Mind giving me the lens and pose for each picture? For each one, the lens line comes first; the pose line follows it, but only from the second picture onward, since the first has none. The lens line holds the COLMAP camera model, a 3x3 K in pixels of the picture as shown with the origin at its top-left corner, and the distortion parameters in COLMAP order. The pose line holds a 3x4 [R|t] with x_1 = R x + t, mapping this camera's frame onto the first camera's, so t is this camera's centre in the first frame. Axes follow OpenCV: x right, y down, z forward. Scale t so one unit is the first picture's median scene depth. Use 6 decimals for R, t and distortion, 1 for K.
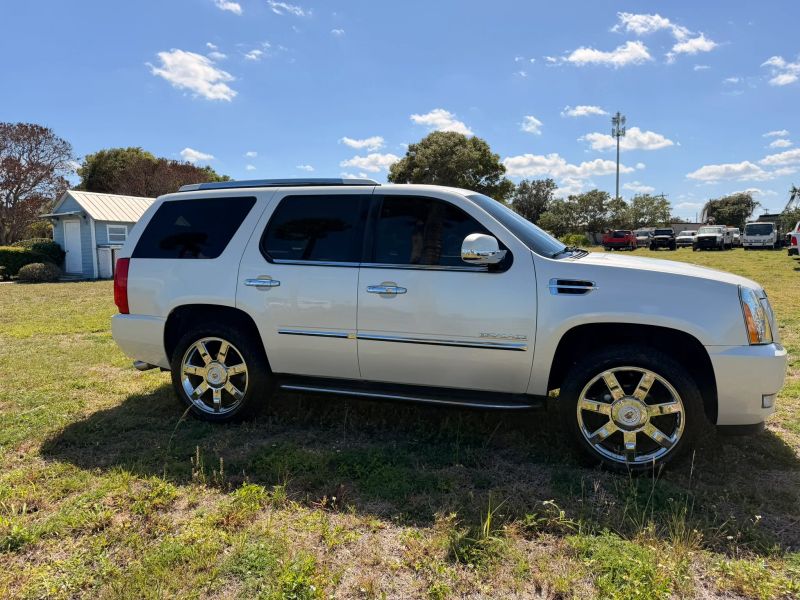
lens RADIAL K [[560.7, 0, 401.8], [0, 560.7, 295.3], [0, 0, 1]] dist [0.053382, -0.054707]
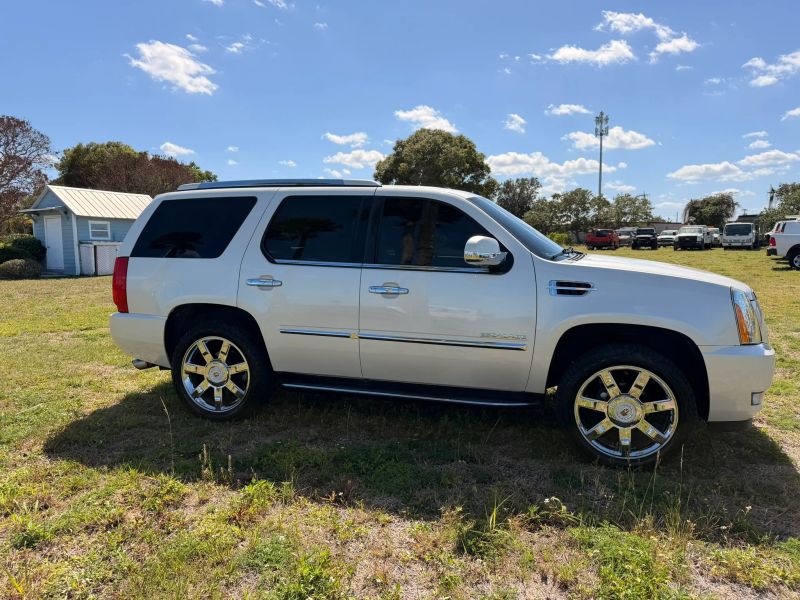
lens RADIAL K [[560.3, 0, 401.6], [0, 560.3, 303.7], [0, 0, 1]] dist [0.060117, -0.065244]
pose [[0.999573, 0.002794, 0.029095, -0.030092], [-0.003350, 0.999812, 0.019072, -0.004301], [-0.029037, -0.019162, 0.999395, -0.015887]]
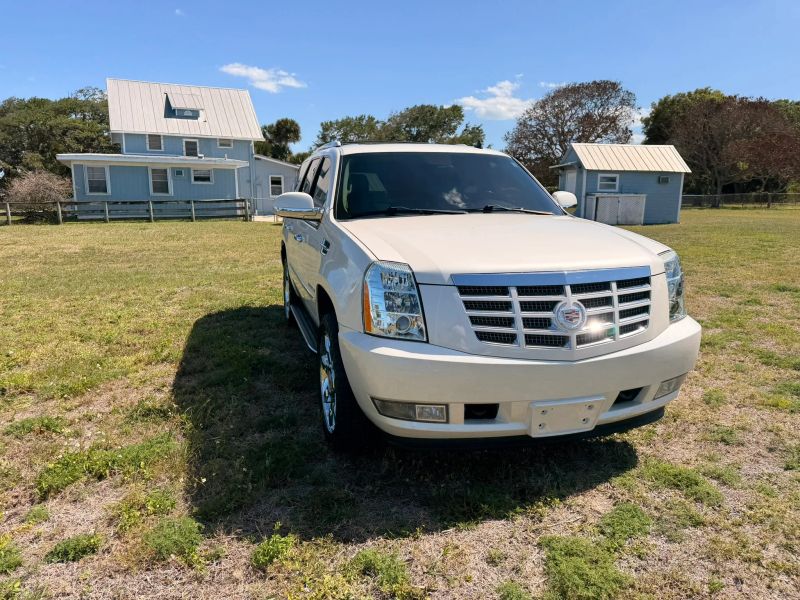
lens RADIAL K [[568.3, 0, 399.3], [0, 568.3, 295.7], [0, 0, 1]] dist [0.040842, -0.056432]
pose [[0.552226, 0.155622, -0.819041, 1.013961], [-0.079383, 0.987775, 0.134159, -0.063115], [0.829907, -0.009069, 0.557828, 0.447259]]
